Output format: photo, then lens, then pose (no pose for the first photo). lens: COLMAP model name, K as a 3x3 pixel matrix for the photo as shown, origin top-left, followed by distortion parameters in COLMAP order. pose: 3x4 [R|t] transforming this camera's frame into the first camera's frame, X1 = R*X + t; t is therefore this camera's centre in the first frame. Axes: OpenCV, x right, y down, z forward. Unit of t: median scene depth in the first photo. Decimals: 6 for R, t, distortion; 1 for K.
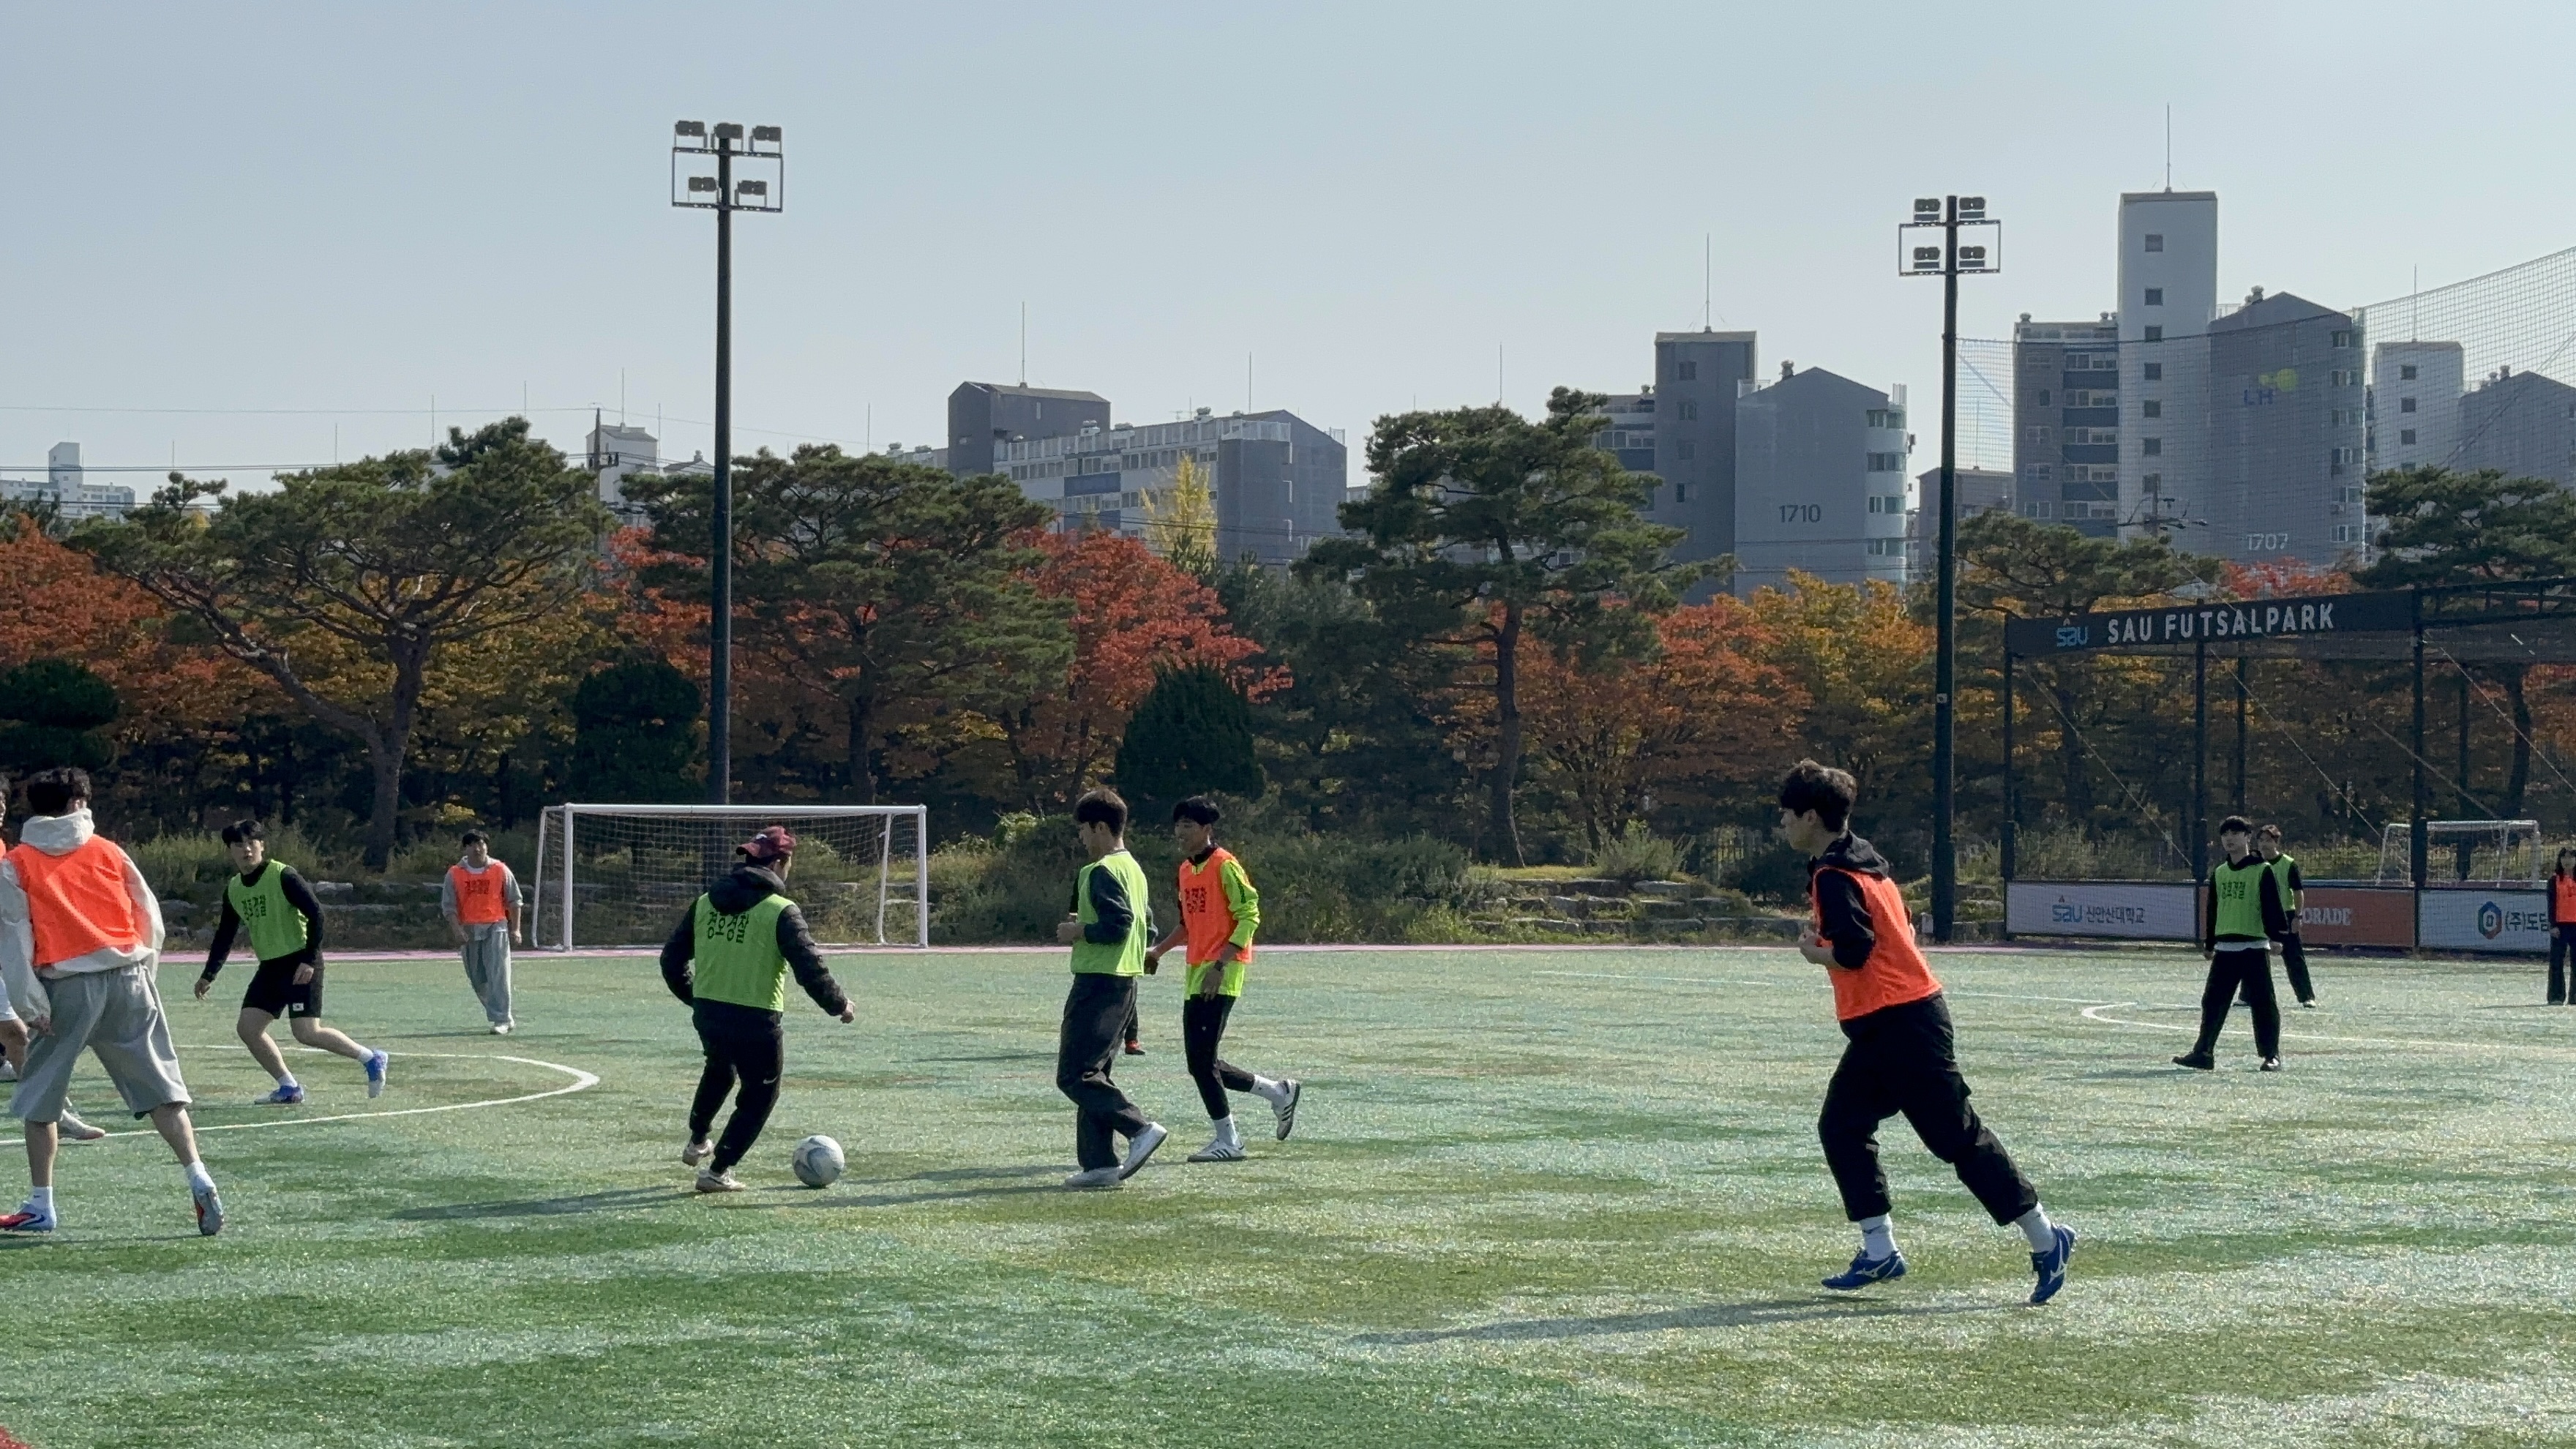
lens RADIAL K [[4759.9, 0, 1201.1], [0, 4759.9, 729.3], [0, 0, 1]] dist [0.181320, 0.000000]
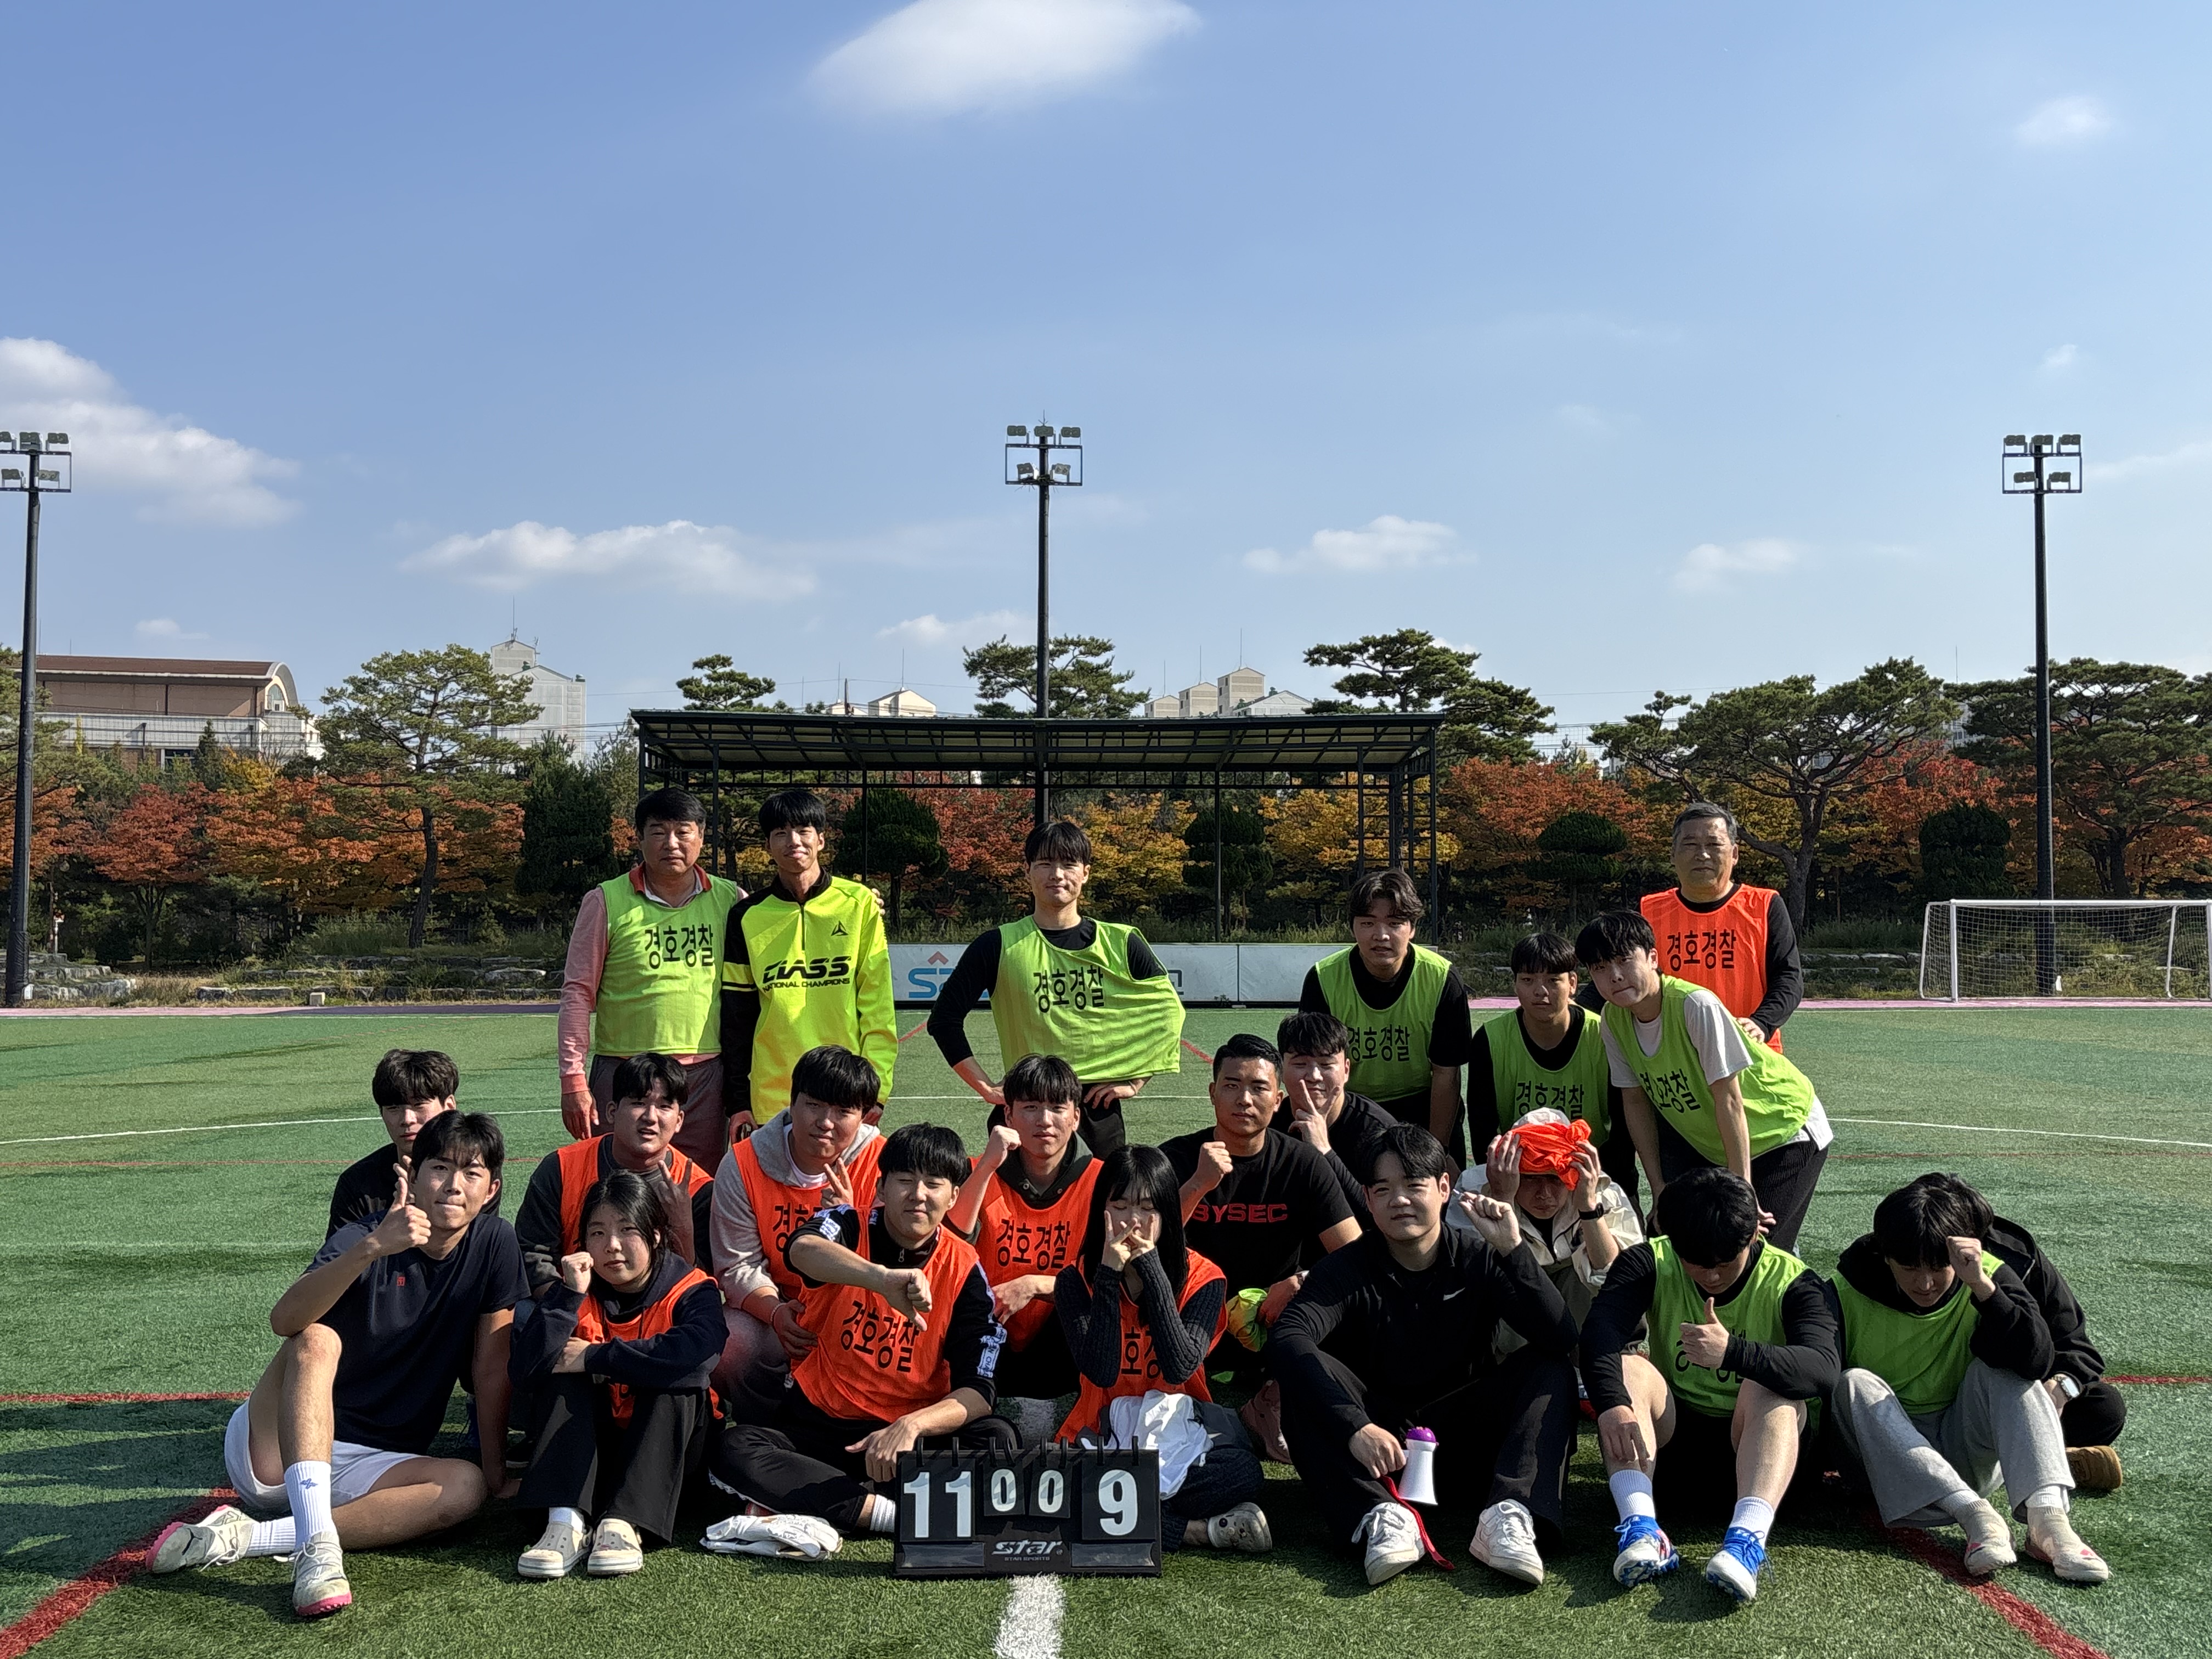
lens RADIAL K [[2207.8, 0, 1100.0], [0, 2207.8, 827.3], [0, 0, 1]] dist [0.045566, 0.000000]
pose [[0.927548, -0.023092, -0.372990, -0.099944], [0.013549, 0.999511, -0.028187, 0.007777], [0.373458, 0.021091, 0.927407, 0.227282]]
